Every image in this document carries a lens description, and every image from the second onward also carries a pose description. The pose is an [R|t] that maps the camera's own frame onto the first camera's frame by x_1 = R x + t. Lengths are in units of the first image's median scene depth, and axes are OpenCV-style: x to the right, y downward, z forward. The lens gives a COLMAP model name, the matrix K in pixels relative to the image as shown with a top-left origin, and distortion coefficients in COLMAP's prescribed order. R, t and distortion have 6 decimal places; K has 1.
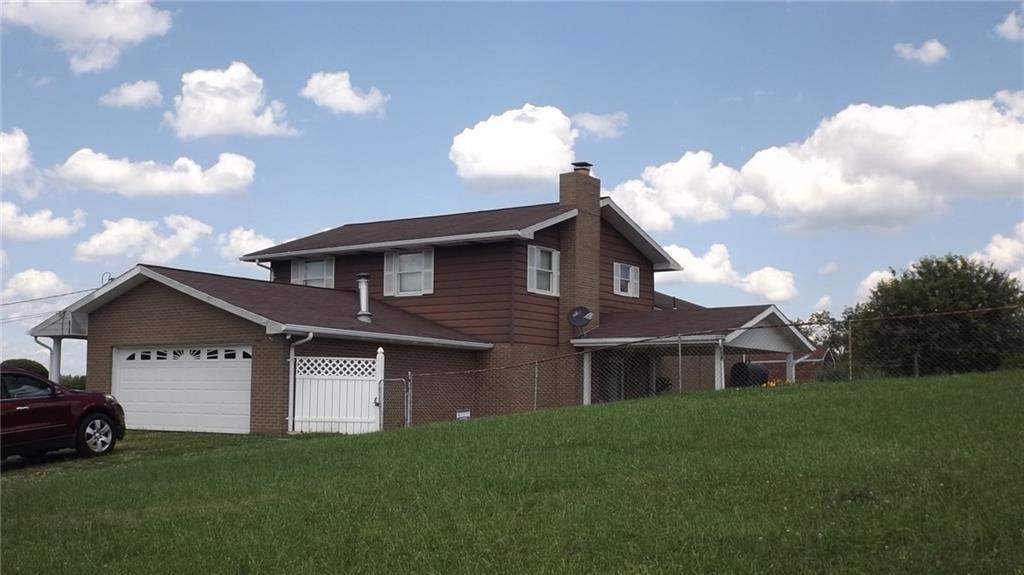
lens RADIAL K [[1179.5, 0, 512.0], [0, 1179.5, 287.5], [0, 0, 1]] dist [-0.105850, 0.021913]
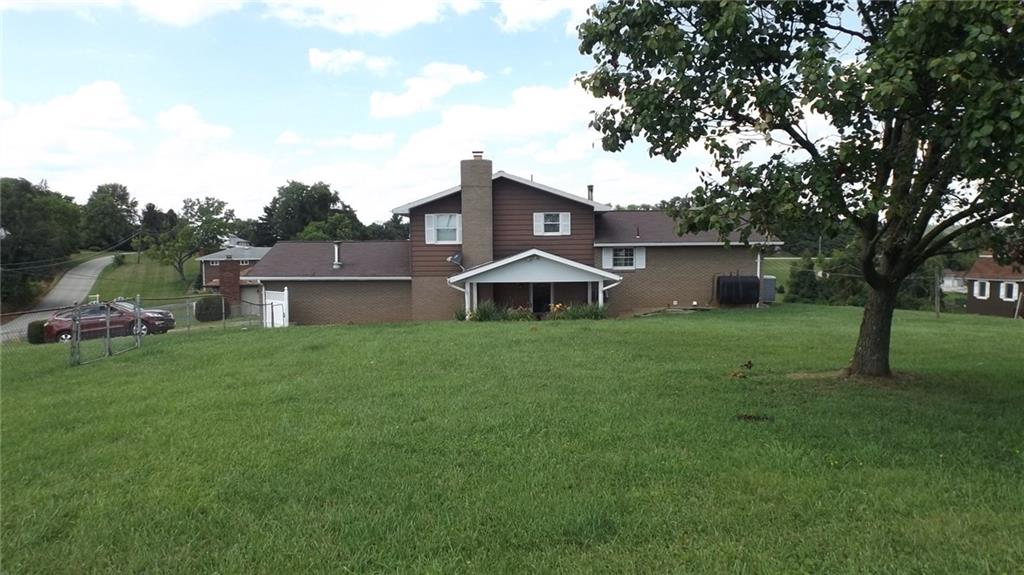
lens RADIAL K [[747.1, 0, 519.3], [0, 747.1, 288.7], [0, 0, 1]] dist [-0.030884, -0.003845]
pose [[0.569191, 0.031348, -0.821607, 0.880794], [0.095517, 0.989986, 0.103945, -0.028225], [0.816638, -0.137643, 0.560497, 0.511846]]
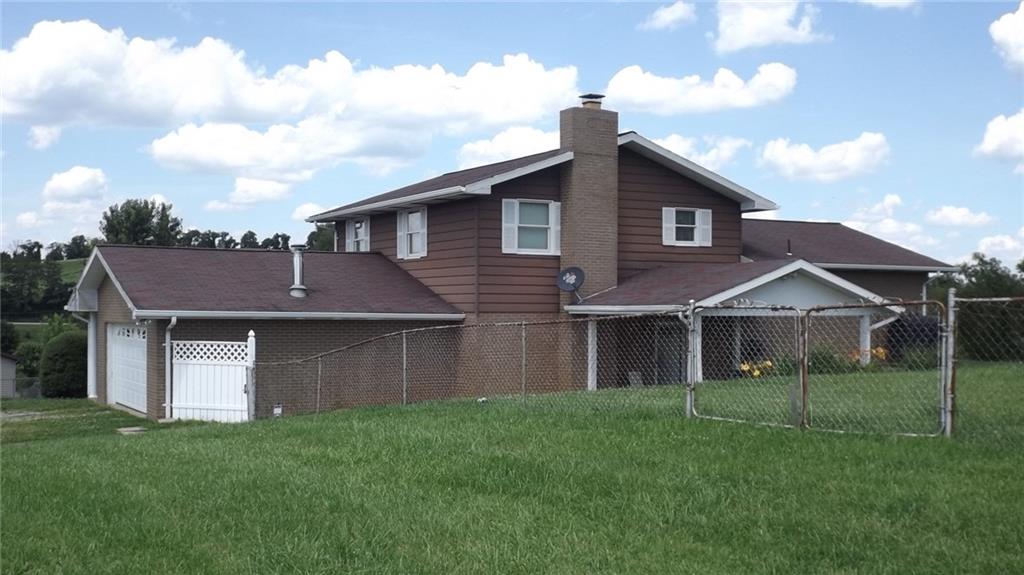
lens RADIAL K [[1179.5, 0, 512.0], [0, 1179.5, 287.5], [0, 0, 1]] dist [-0.105850, 0.021913]
pose [[0.896663, -0.016818, -0.442395, 0.389512], [0.050399, 0.996660, 0.064262, -0.025658], [0.439836, -0.079917, 0.894515, 0.214997]]
